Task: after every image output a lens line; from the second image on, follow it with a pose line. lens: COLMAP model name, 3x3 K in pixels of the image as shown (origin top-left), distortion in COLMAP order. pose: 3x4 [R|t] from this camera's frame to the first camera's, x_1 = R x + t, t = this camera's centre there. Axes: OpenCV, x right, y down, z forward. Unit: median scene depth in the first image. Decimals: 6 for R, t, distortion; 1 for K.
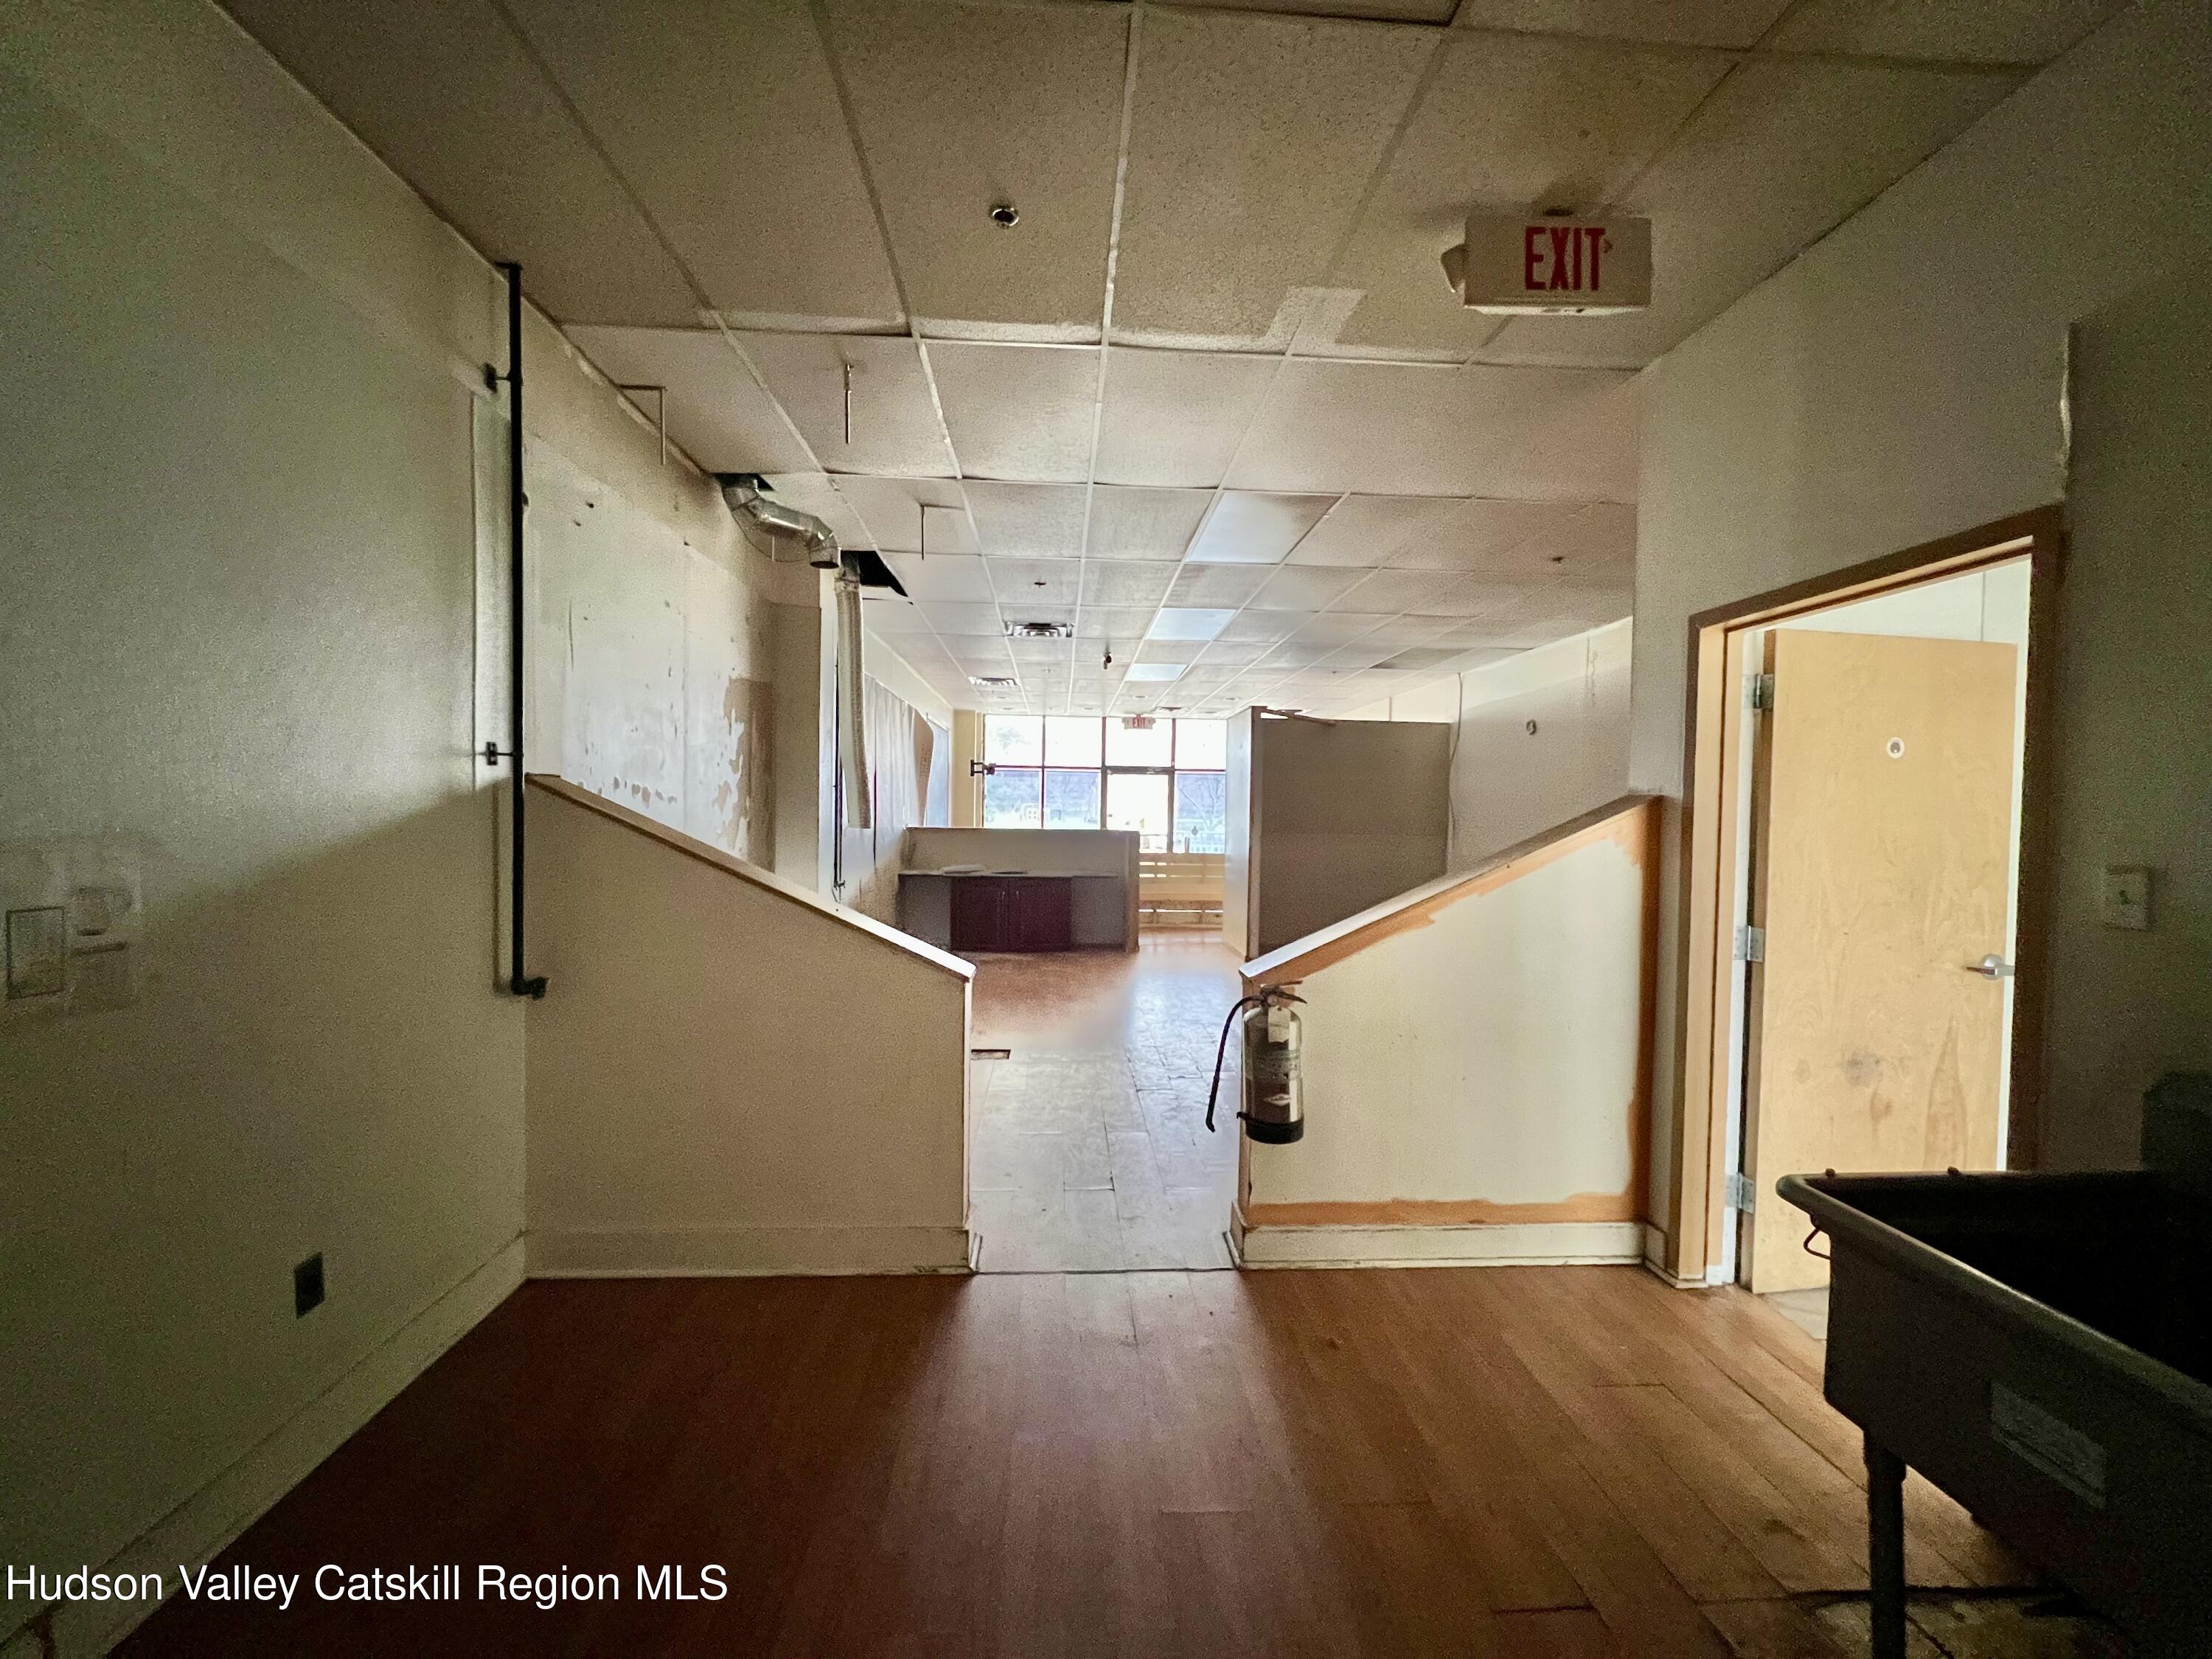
lens RADIAL K [[875.8, 0, 1109.4], [0, 875.8, 833.2], [0, 0, 1]] dist [-0.001160, 0.000183]
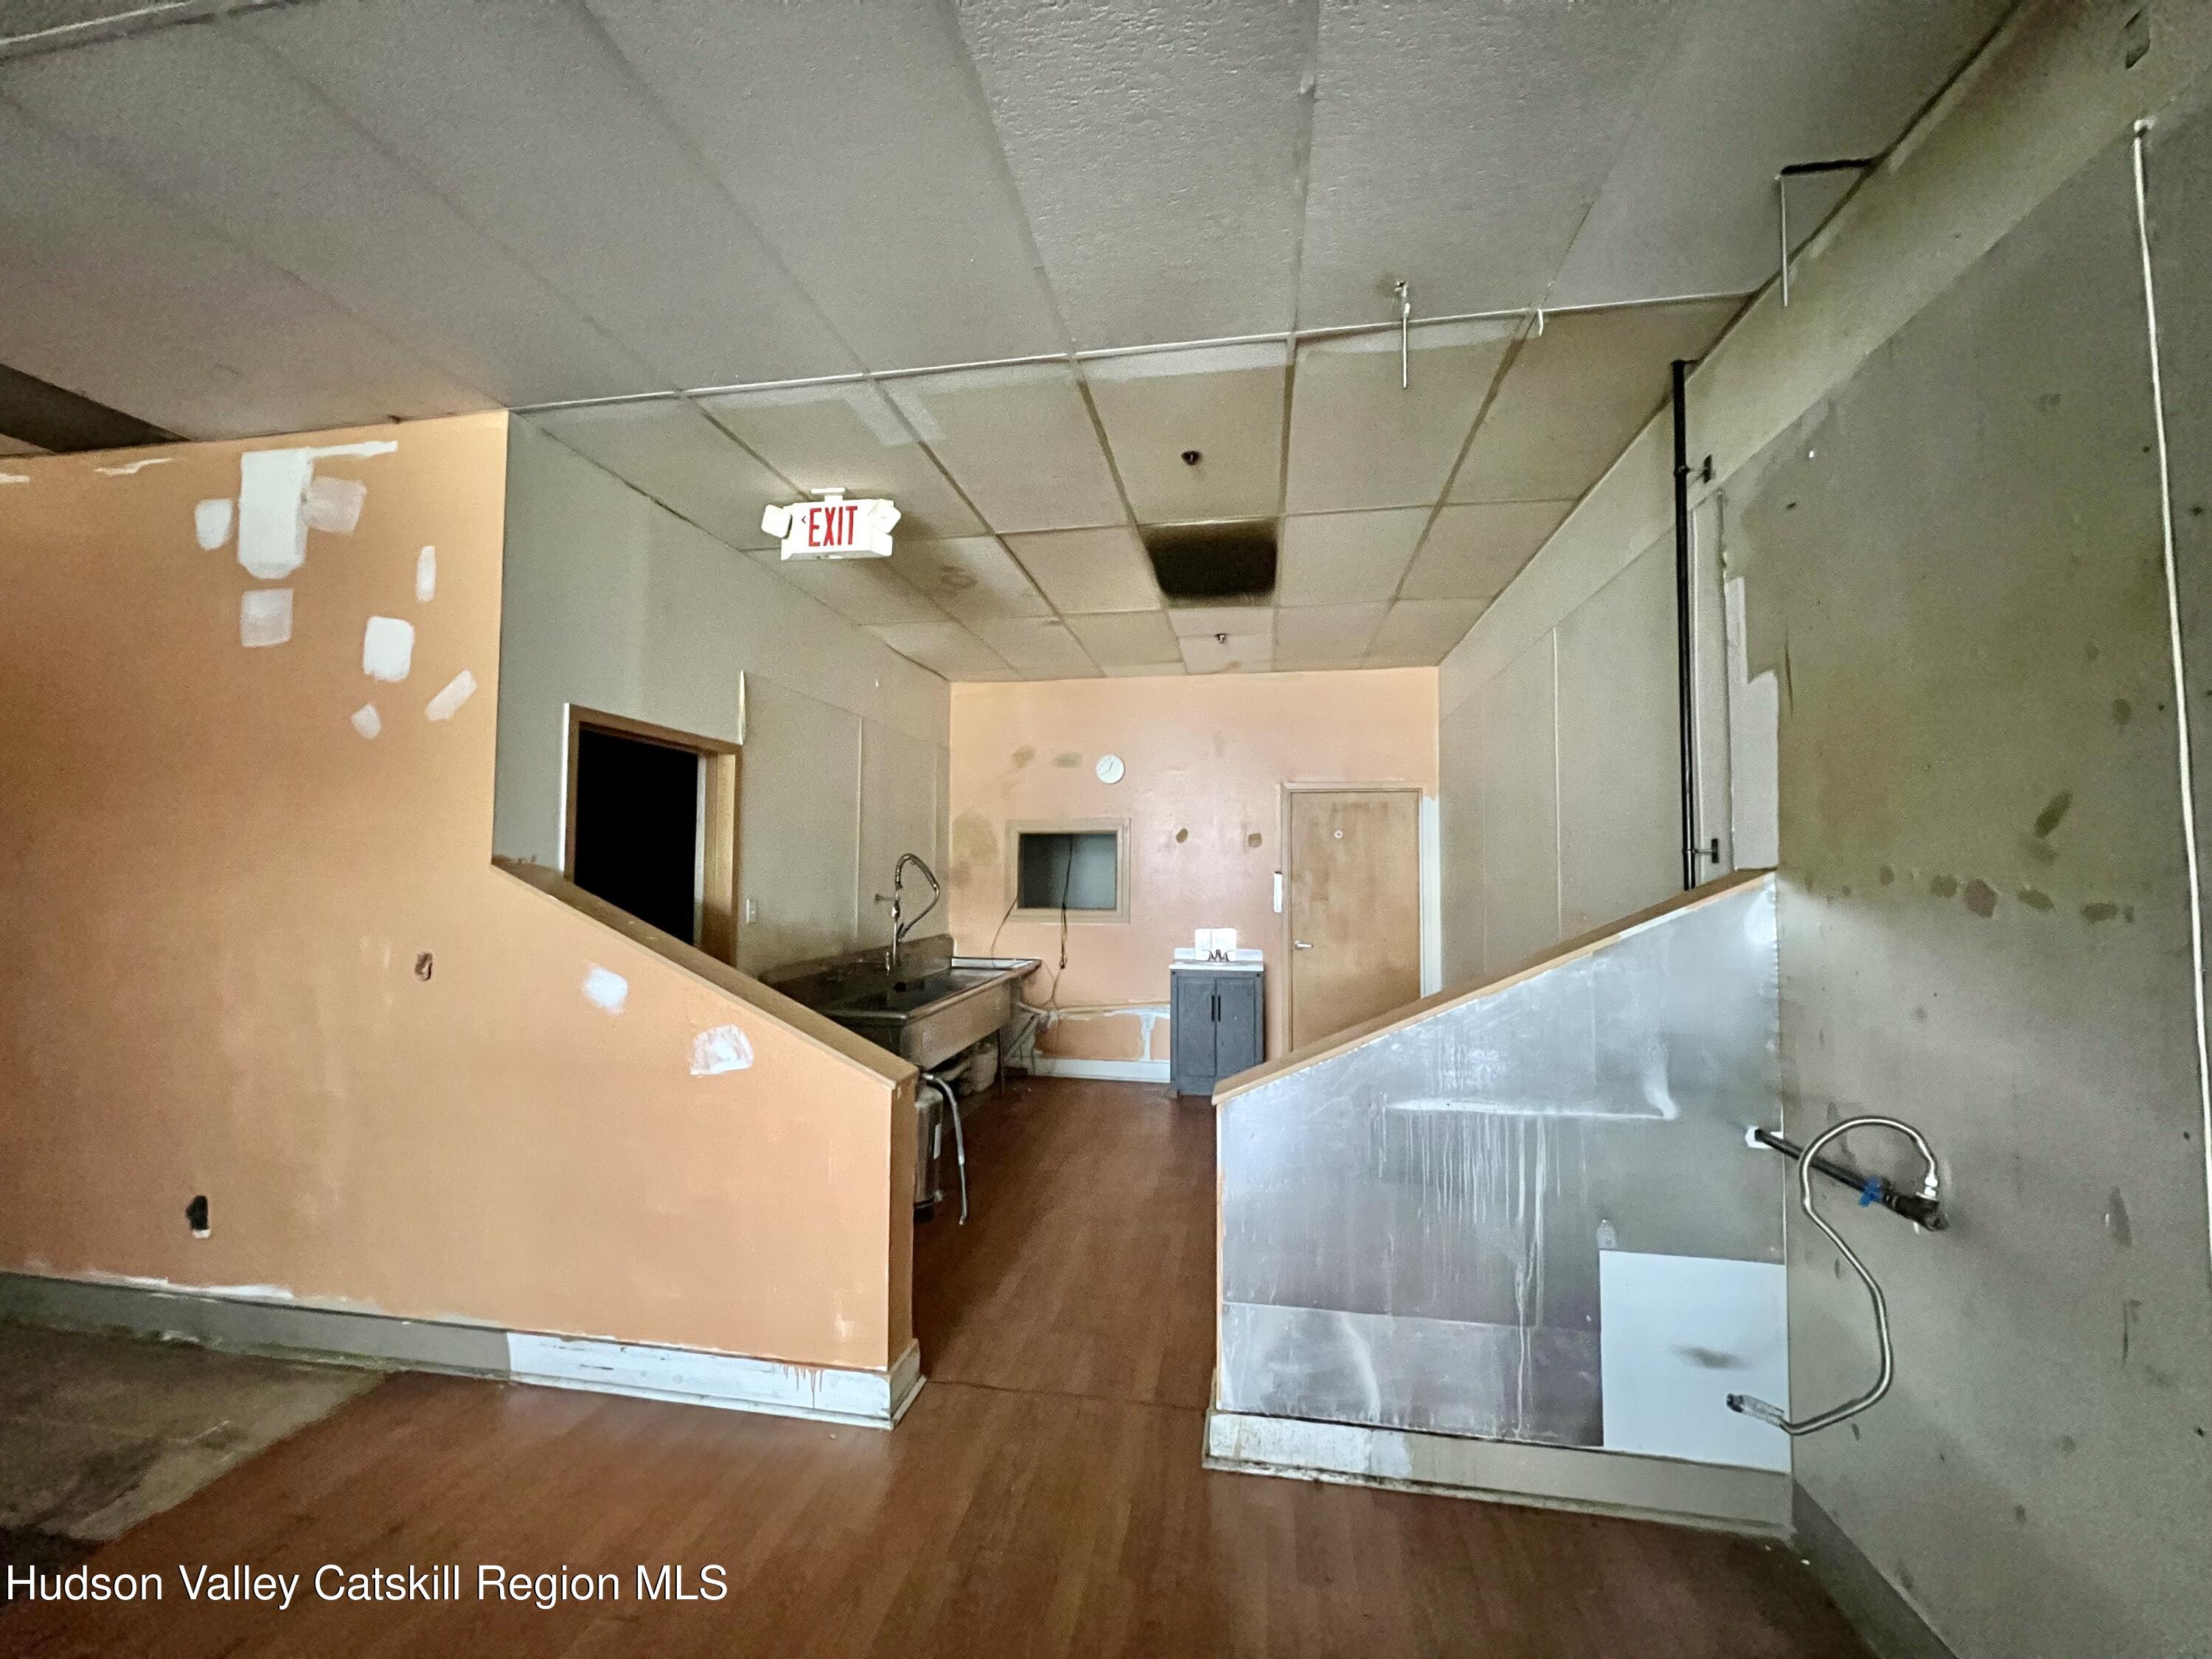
lens RADIAL K [[875.8, 0, 1109.4], [0, 875.8, 833.2], [0, 0, 1]] dist [-0.001160, 0.000183]
pose [[-0.973398, -0.011745, 0.228820, -0.071107], [-0.015354, 0.999784, -0.013998, -0.022077], [-0.228607, -0.017139, -0.973368, 0.527345]]
